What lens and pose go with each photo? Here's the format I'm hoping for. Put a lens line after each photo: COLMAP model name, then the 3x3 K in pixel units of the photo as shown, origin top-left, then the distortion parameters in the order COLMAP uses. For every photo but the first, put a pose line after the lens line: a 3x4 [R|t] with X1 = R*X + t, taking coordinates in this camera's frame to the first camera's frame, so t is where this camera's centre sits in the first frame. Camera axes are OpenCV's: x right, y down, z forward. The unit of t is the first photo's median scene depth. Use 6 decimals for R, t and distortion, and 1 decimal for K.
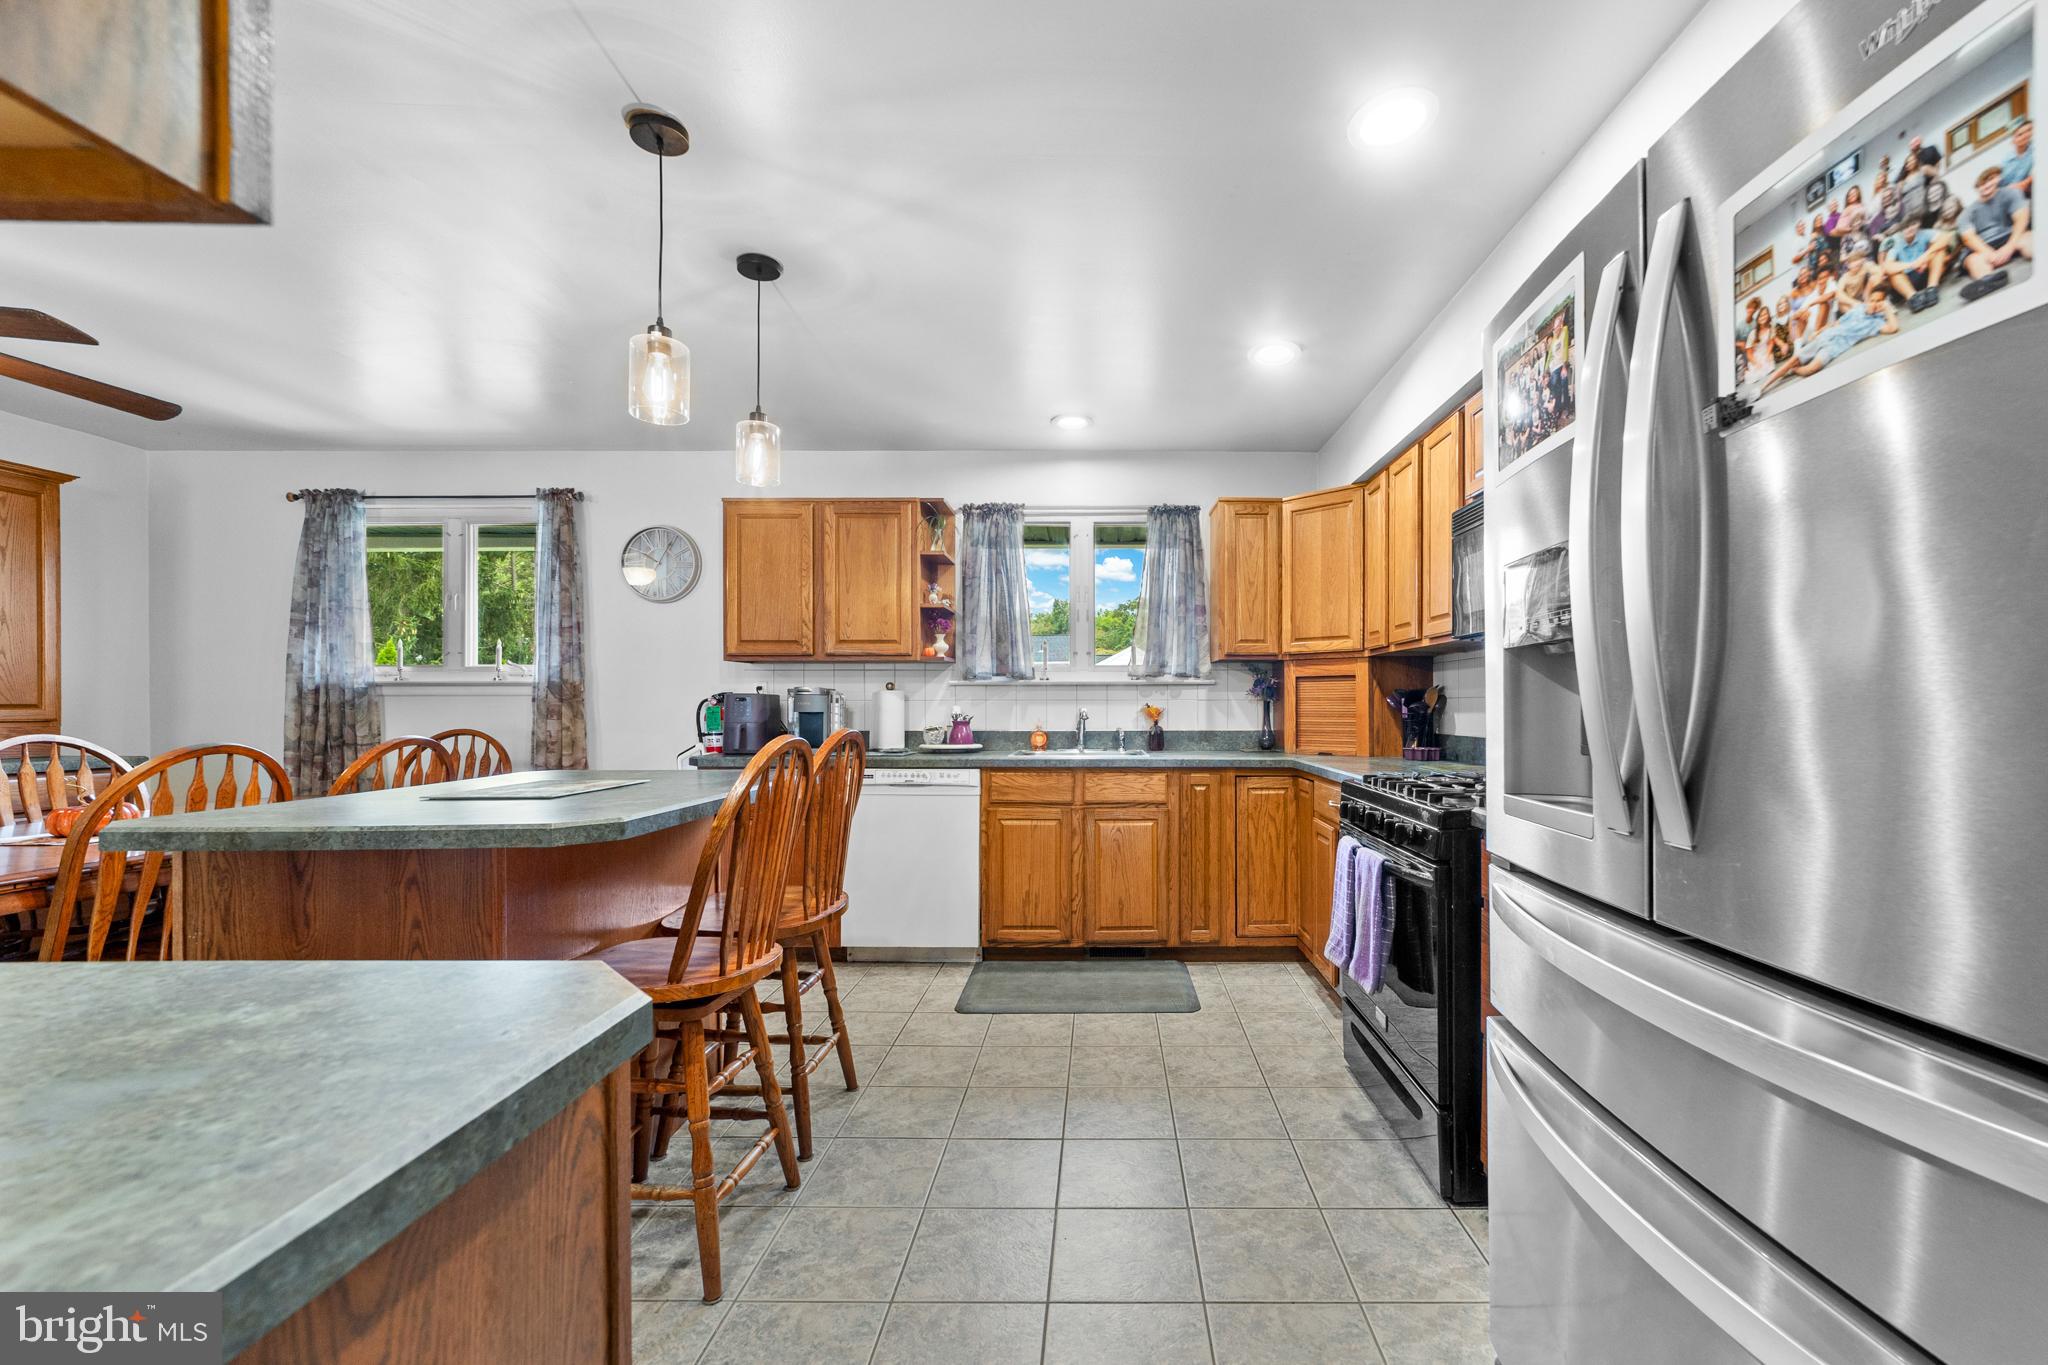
lens RADIAL K [[789.0, 0, 1031.3], [0, 789.0, 686.2], [0, 0, 1]] dist [0.001987, 0.000133]
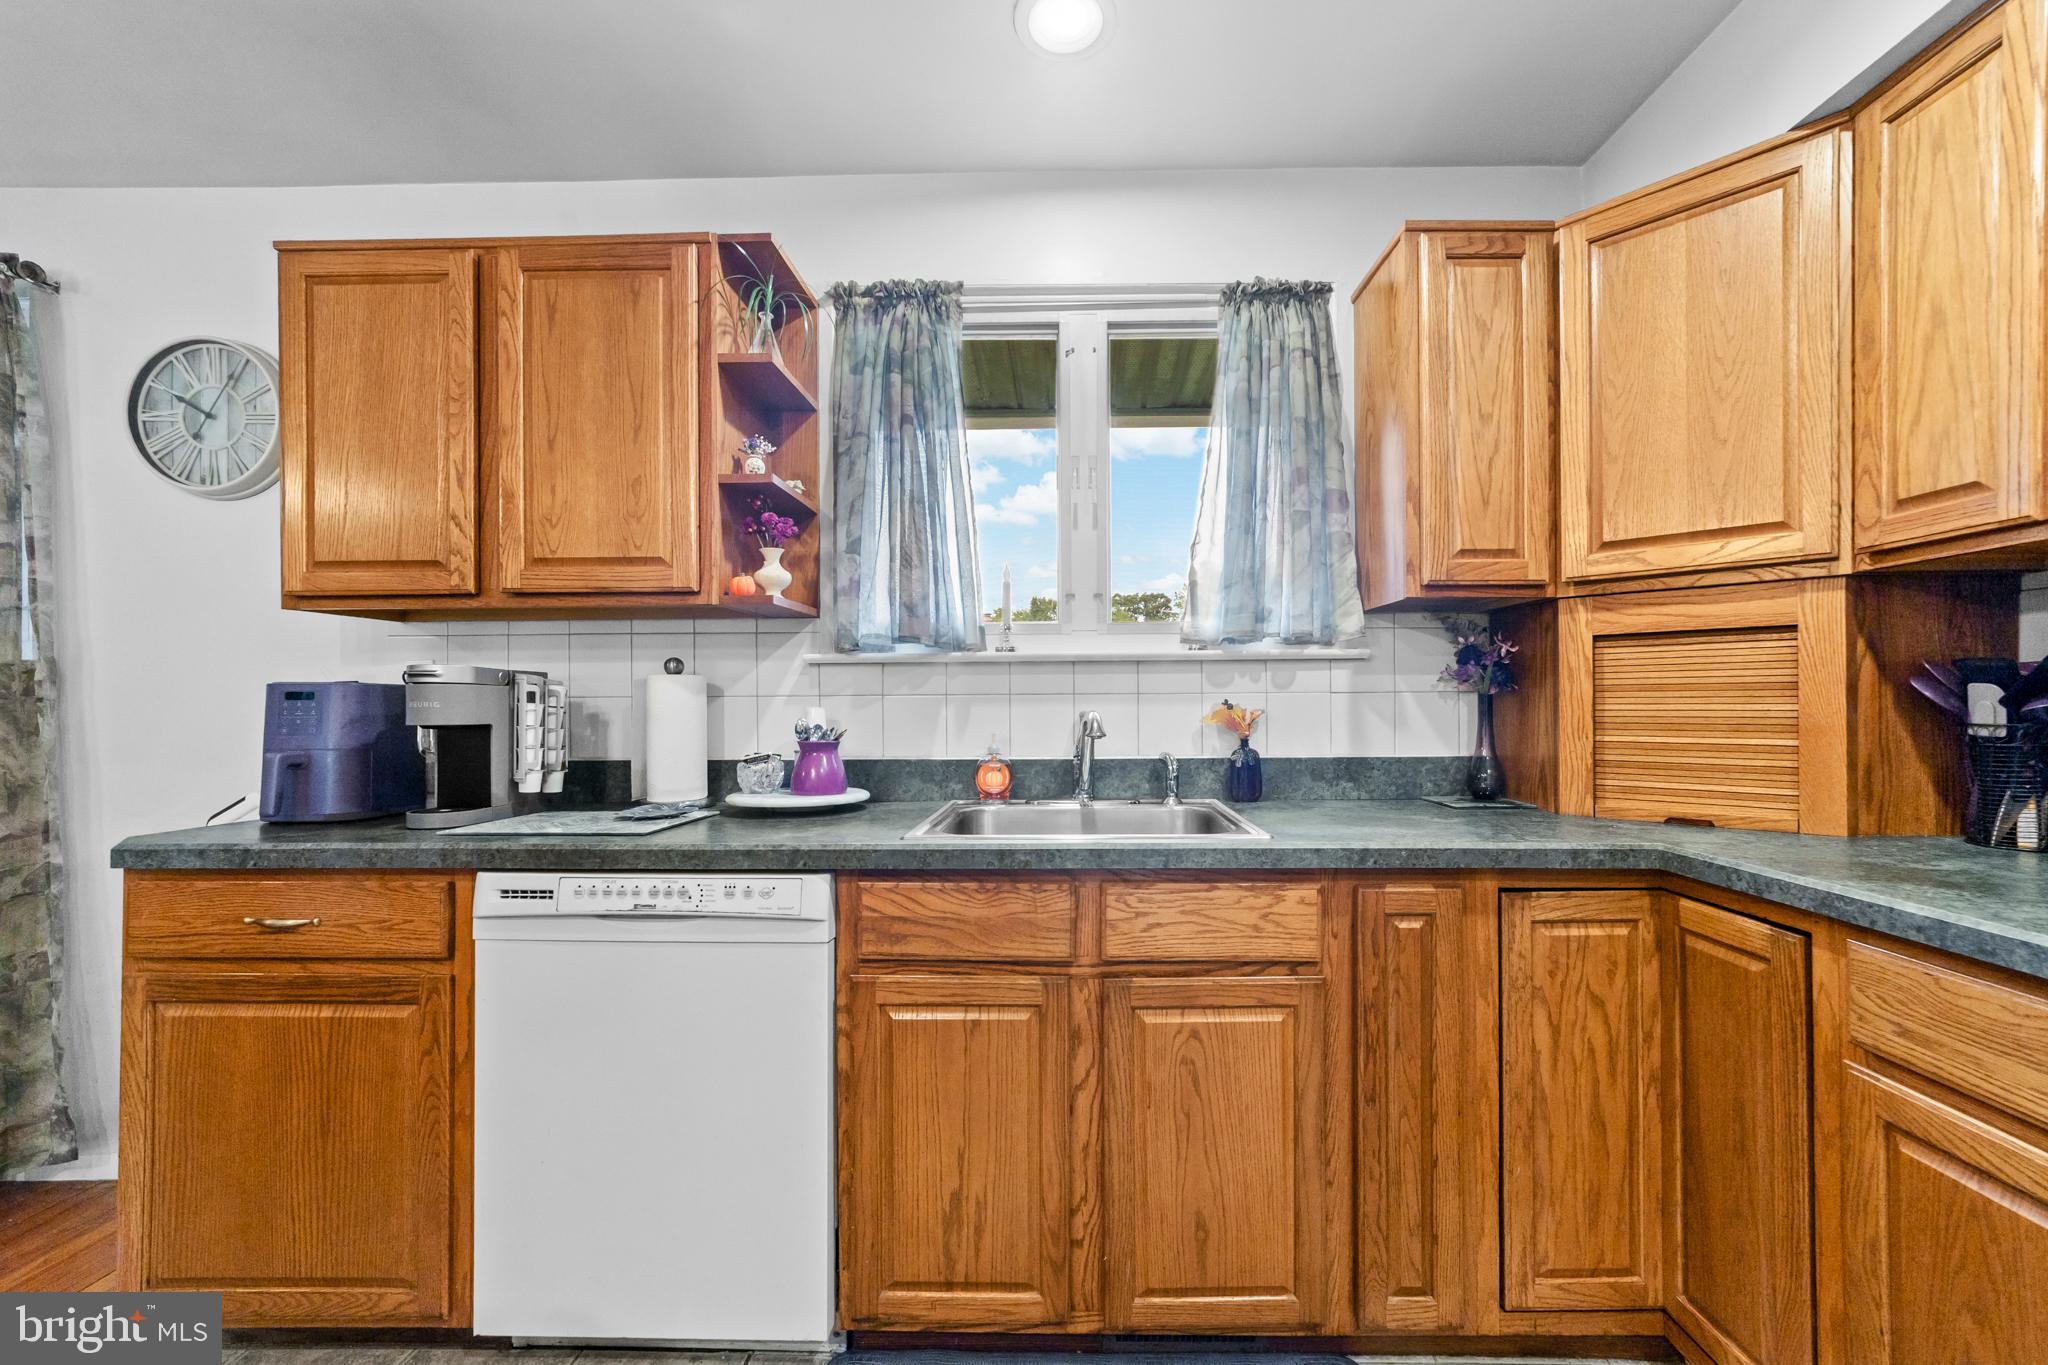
lens RADIAL K [[789.0, 0, 1025.8], [0, 789.0, 683.4], [0, 0, 1]] dist [0.001987, 0.000133]
pose [[0.999824, -0.004379, 0.018264, 0.021023], [0.004367, 0.999990, 0.000696, 0.011568], [-0.018267, -0.000616, 0.999833, 0.558055]]
